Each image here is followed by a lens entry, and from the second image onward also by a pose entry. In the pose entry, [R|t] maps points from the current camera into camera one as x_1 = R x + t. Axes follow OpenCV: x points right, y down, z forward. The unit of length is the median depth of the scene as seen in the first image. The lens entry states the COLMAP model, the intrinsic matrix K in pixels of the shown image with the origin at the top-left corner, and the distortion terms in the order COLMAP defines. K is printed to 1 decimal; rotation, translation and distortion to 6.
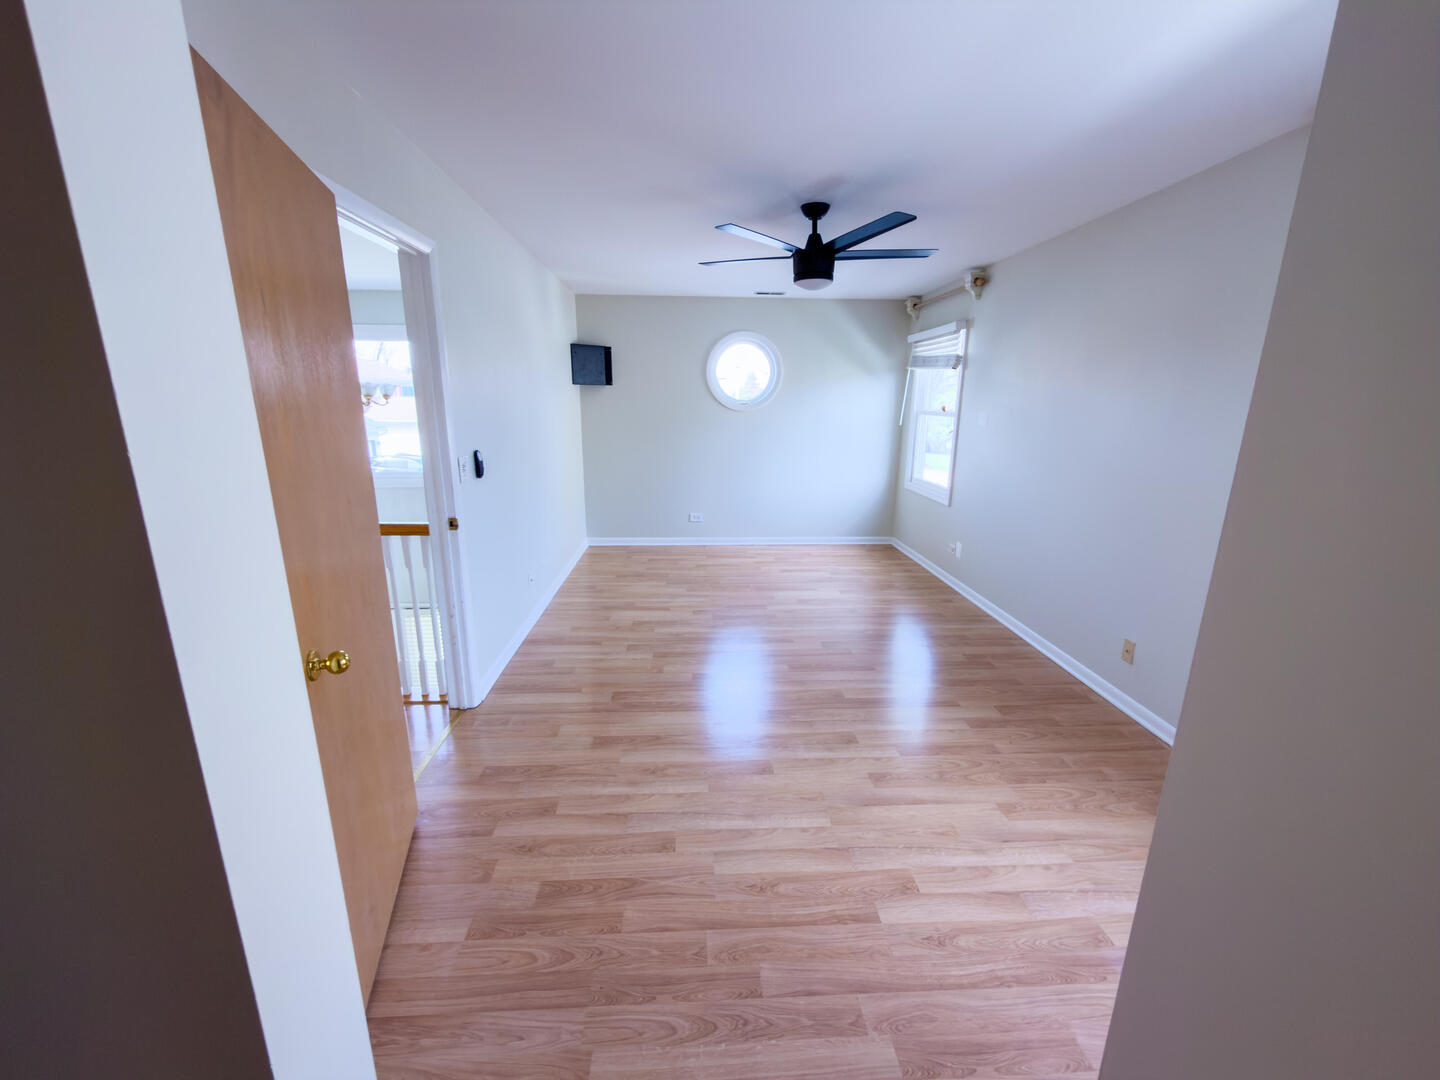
lens RADIAL K [[584.2, 0, 712.2], [0, 584.2, 542.0], [0, 0, 1]] dist [-0.002810, -0.000325]
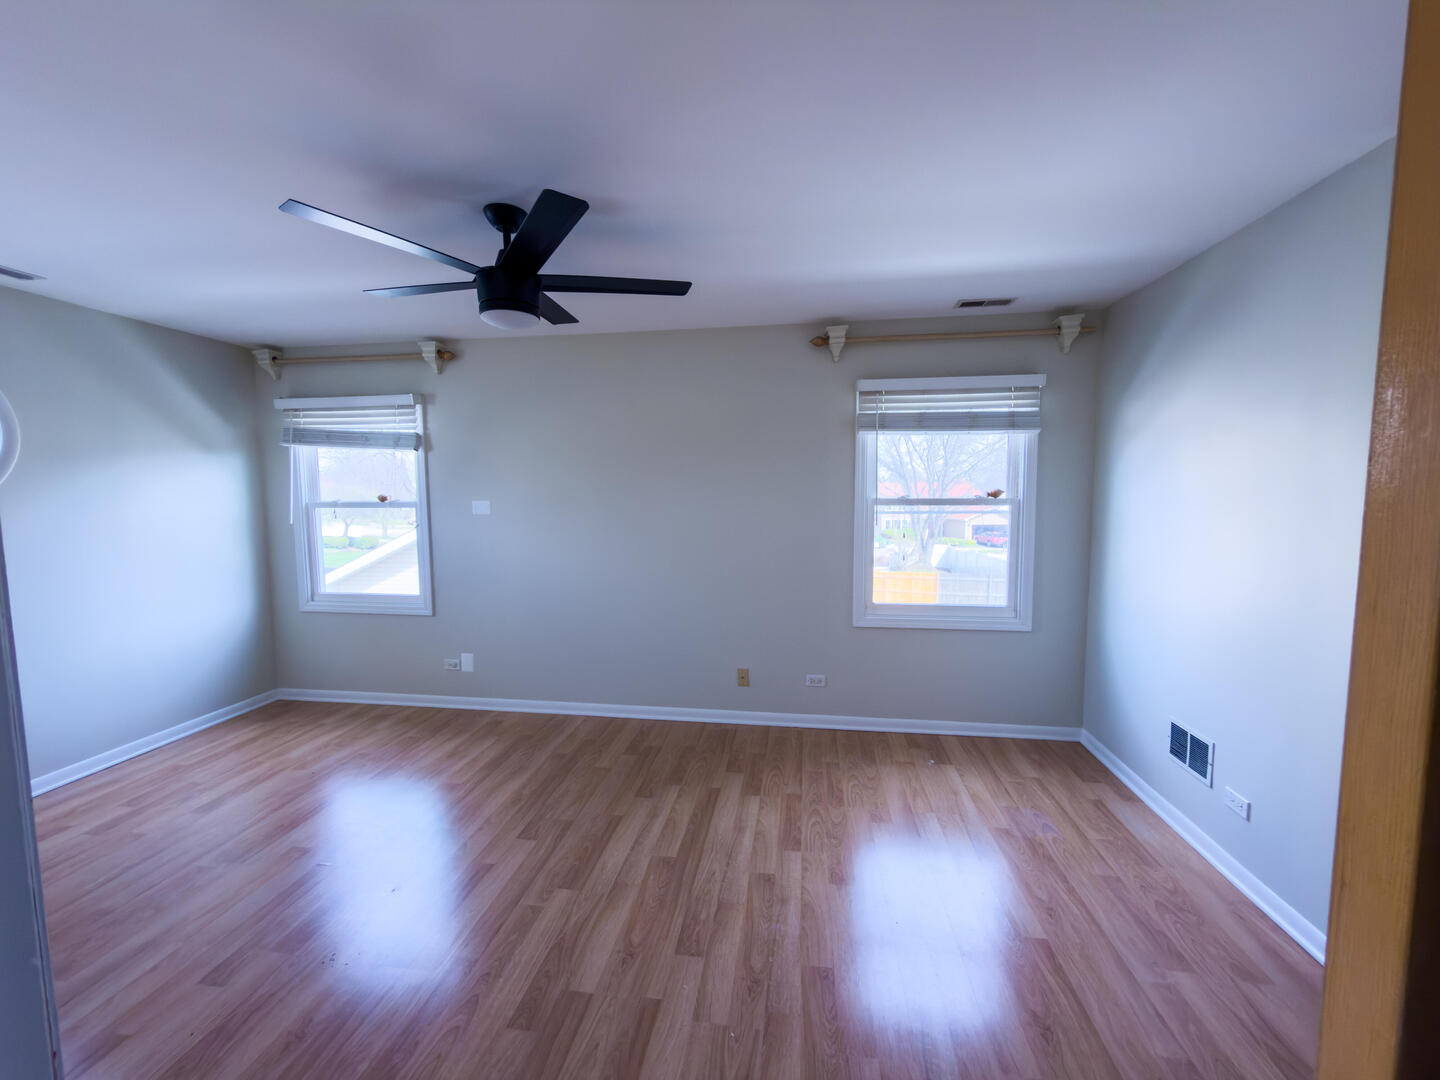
lens RADIAL K [[584.2, 0, 714.6], [0, 584.2, 538.3], [0, 0, 1]] dist [-0.002810, -0.000325]
pose [[0.173232, -0.084561, 0.981244, -0.347748], [0.241713, 0.969487, 0.040875, -0.116148], [-0.954759, 0.230098, 0.188386, 0.505069]]
